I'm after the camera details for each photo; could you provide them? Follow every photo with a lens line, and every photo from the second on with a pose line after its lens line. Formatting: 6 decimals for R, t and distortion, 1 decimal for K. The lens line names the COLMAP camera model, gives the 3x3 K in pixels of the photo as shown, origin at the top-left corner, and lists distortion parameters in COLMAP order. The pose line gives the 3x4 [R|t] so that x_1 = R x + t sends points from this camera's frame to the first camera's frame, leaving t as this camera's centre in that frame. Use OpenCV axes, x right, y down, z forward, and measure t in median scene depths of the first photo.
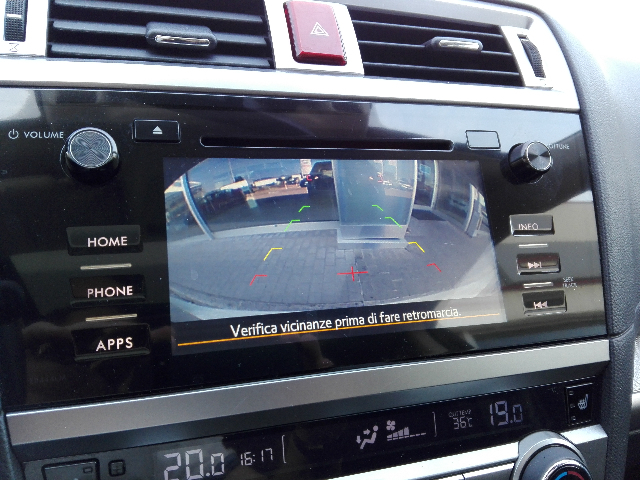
lens RADIAL K [[525.5, 0, 320.0], [0, 525.5, 240.0], [0, 0, 1]] dist [0.006073, -0.107511]
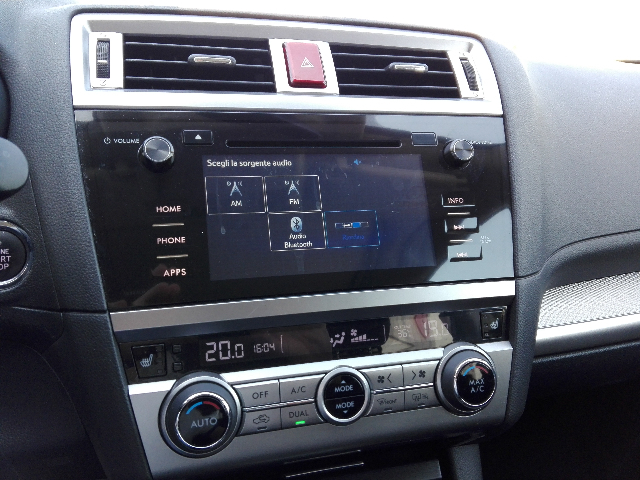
lens RADIAL K [[525.5, 0, 320.0], [0, 525.5, 240.0], [0, 0, 1]] dist [0.006073, -0.107511]
pose [[0.999579, -0.004067, -0.028733, 0.077471], [0.004749, 0.999707, 0.023715, 0.049949], [0.028628, -0.023842, 0.999306, -0.465179]]
